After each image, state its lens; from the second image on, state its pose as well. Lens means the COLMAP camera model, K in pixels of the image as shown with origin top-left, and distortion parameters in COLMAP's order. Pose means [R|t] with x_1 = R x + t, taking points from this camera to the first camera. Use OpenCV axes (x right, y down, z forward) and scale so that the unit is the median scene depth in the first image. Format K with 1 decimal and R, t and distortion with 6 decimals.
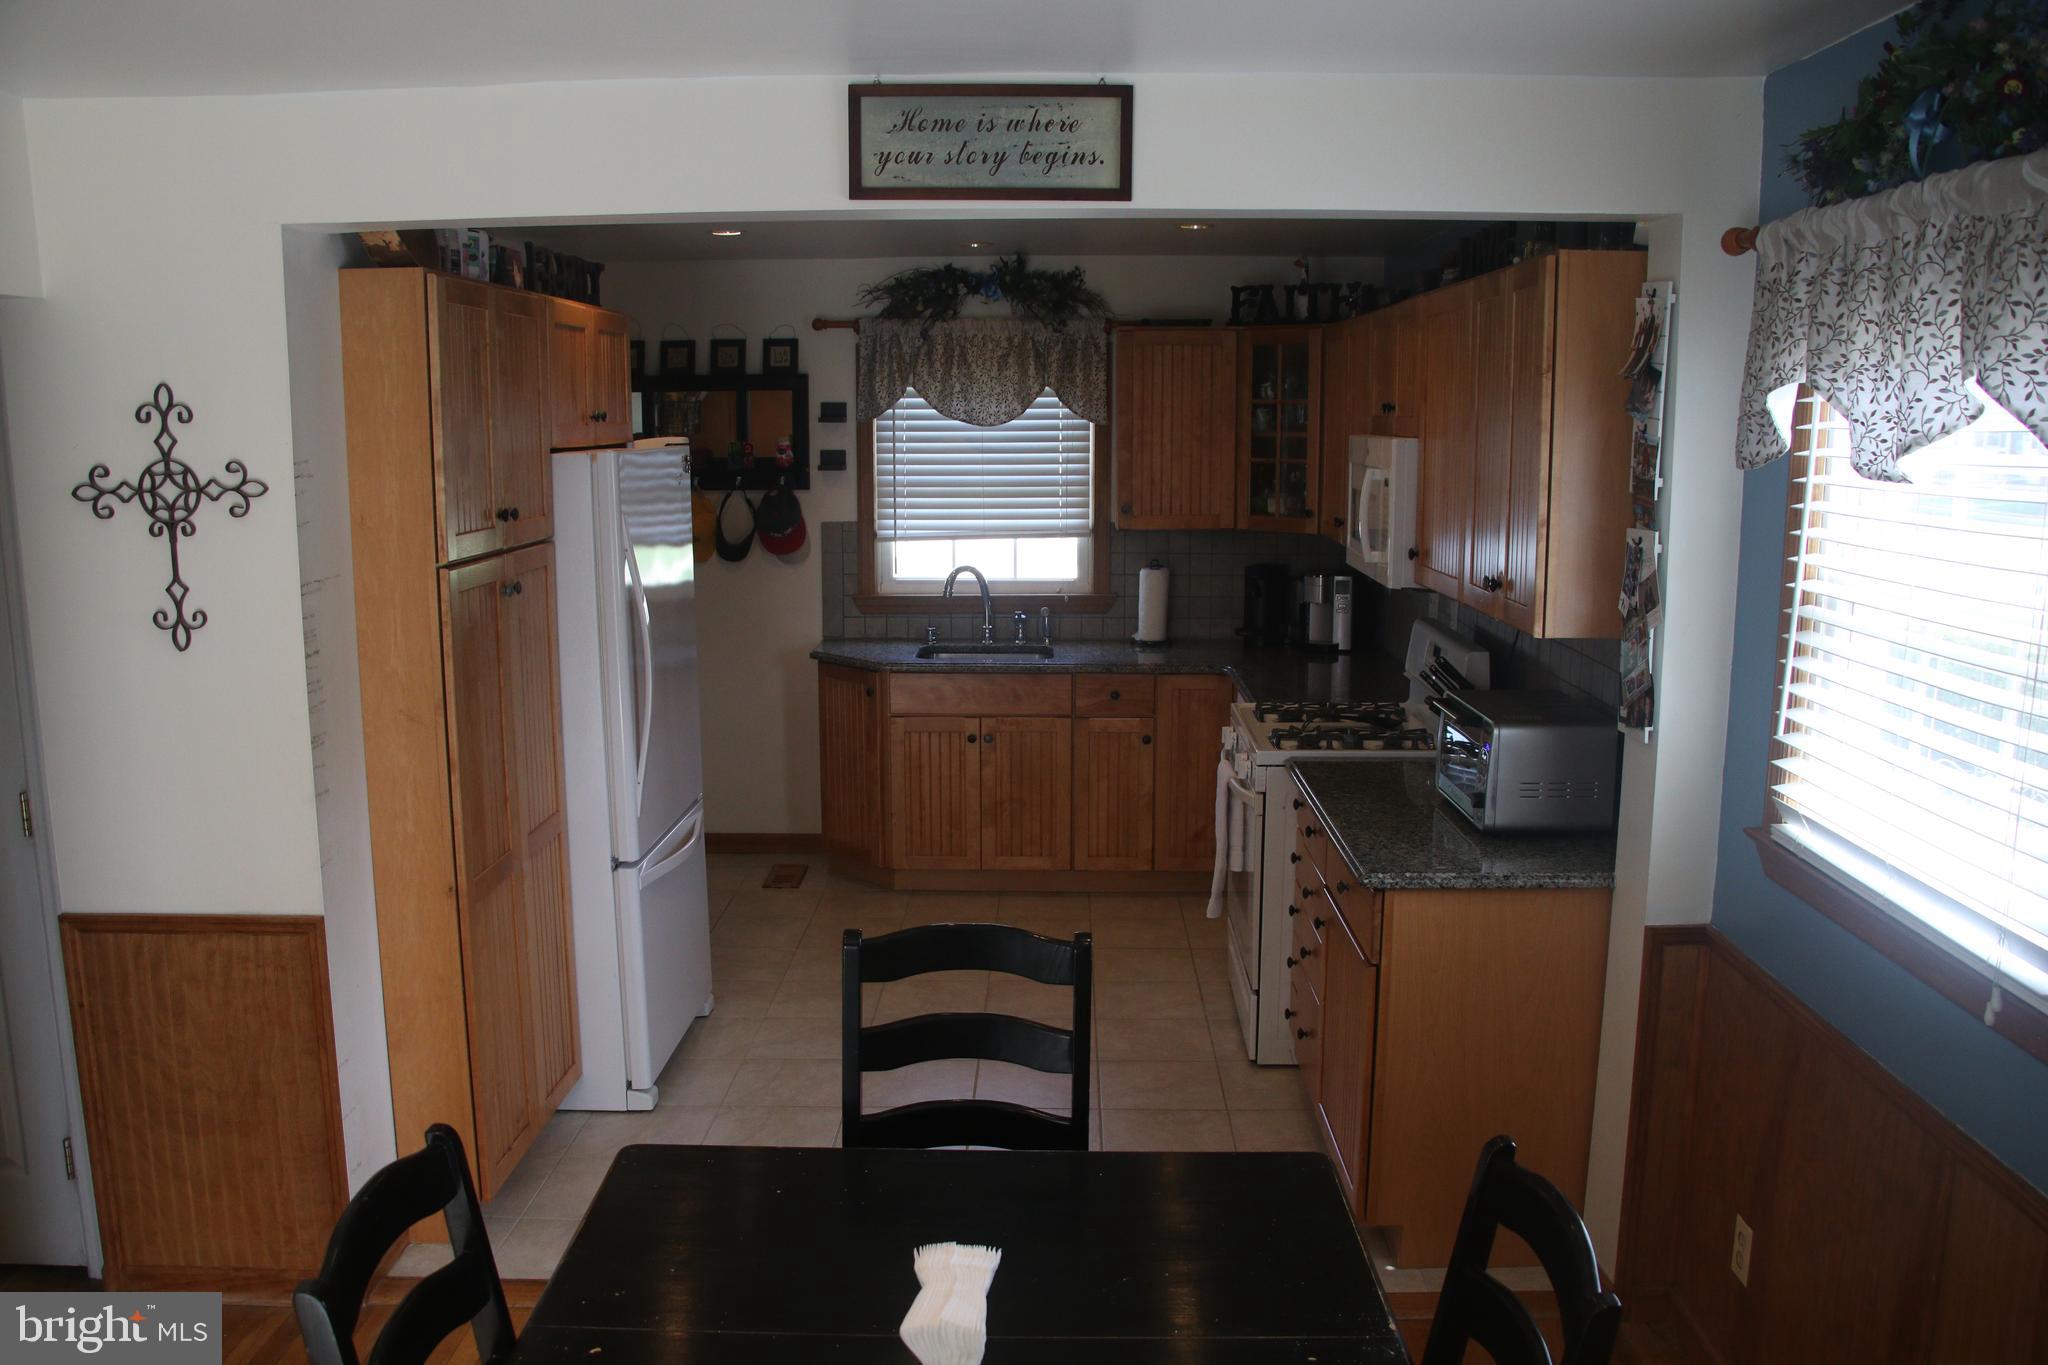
lens RADIAL K [[1678.6, 0, 1025.7], [0, 1678.6, 707.6], [0, 0, 1]] dist [-0.187206, 0.169530]
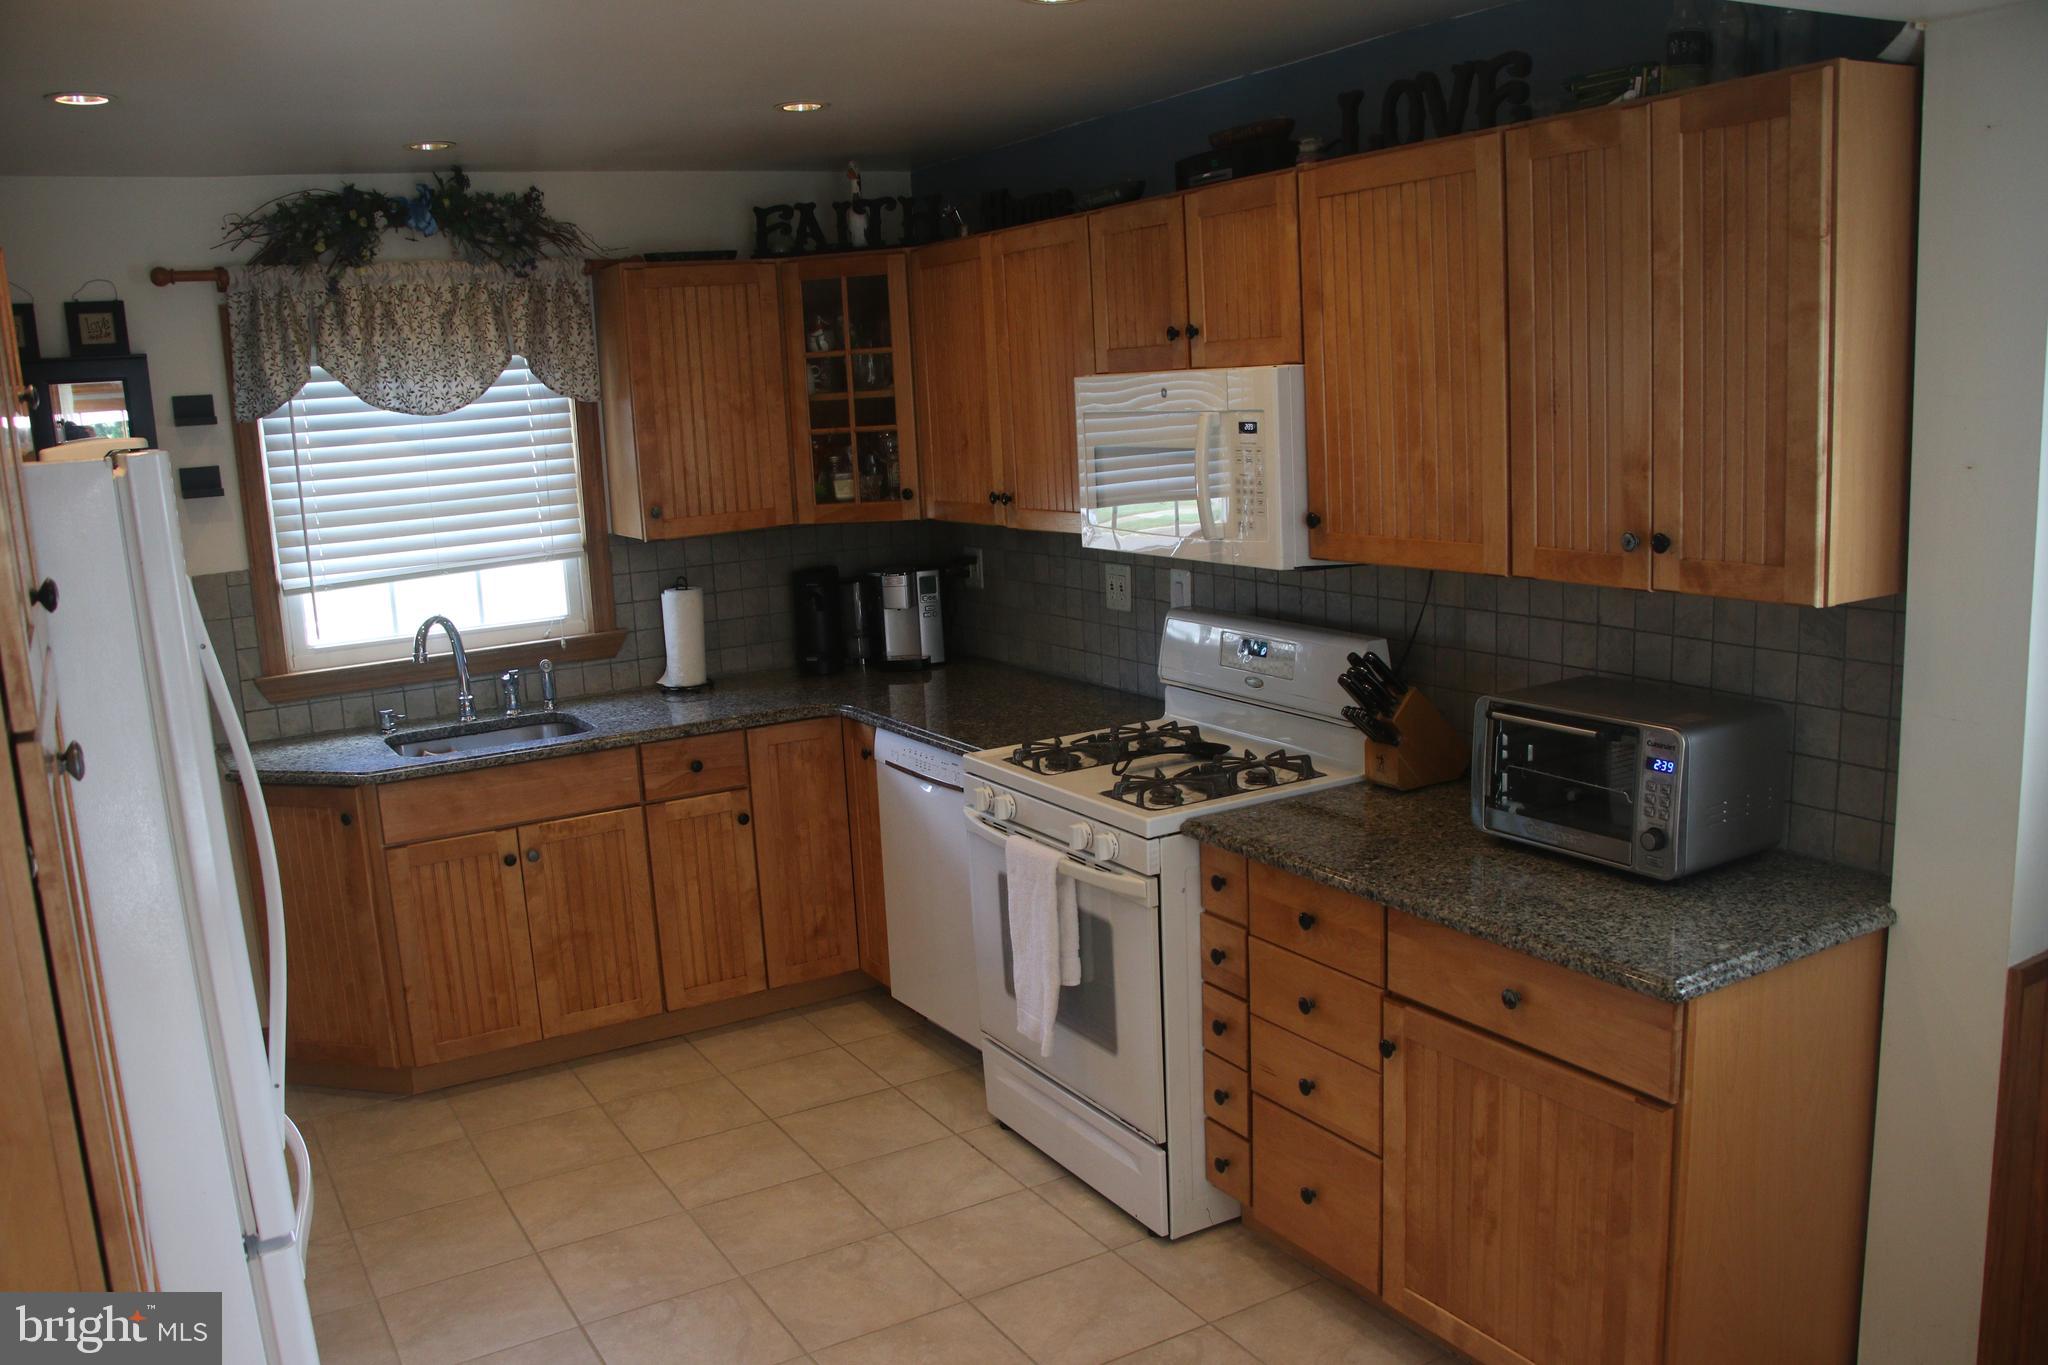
lens RADIAL K [[1678.6, 0, 1025.7], [0, 1678.6, 707.6], [0, 0, 1]] dist [-0.187206, 0.169530]
pose [[0.852193, -0.143180, 0.503255, -0.176819], [0.142618, 0.988975, 0.039866, -0.038975], [-0.503415, 0.037800, 0.863218, 0.287621]]
